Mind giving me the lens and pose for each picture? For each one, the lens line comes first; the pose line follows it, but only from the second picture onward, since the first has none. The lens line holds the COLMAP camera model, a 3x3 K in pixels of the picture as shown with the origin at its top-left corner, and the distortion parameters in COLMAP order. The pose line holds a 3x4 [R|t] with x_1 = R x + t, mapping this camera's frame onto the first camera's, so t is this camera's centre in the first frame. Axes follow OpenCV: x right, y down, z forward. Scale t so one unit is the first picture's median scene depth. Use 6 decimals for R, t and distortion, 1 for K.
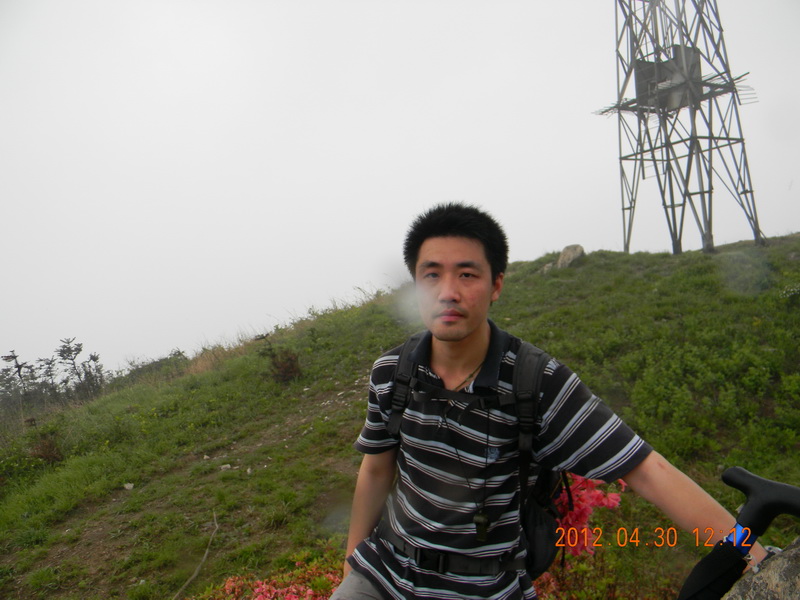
lens RADIAL K [[644.6, 0, 401.7], [0, 644.6, 300.0], [0, 0, 1]] dist [0.006629, 0.002403]
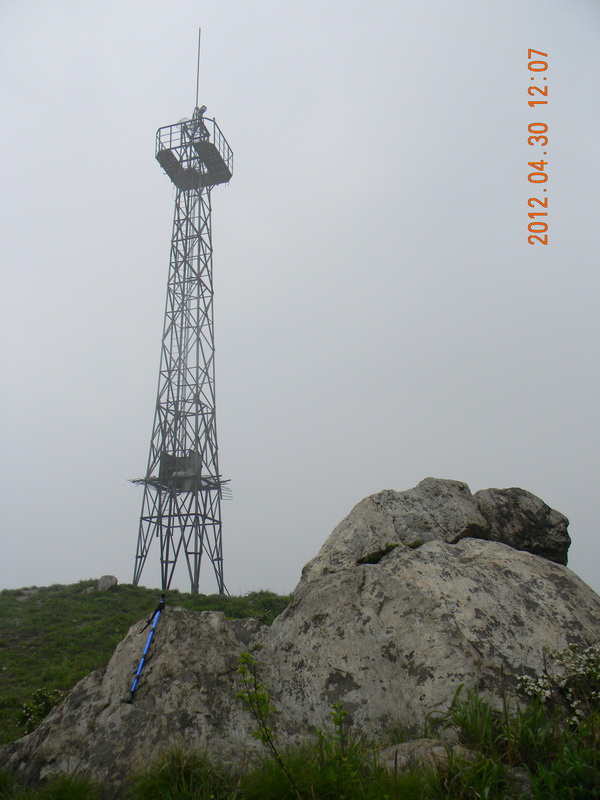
lens RADIAL K [[644.6, 0, 299.6], [0, 644.6, 400.6], [0, 0, 1]] dist [0.006629, 0.002403]
pose [[0.758100, 0.311965, 0.572680, -0.261006], [-0.055911, 0.906016, -0.419535, 0.105101], [-0.649737, 0.286031, 0.704293, -0.226212]]
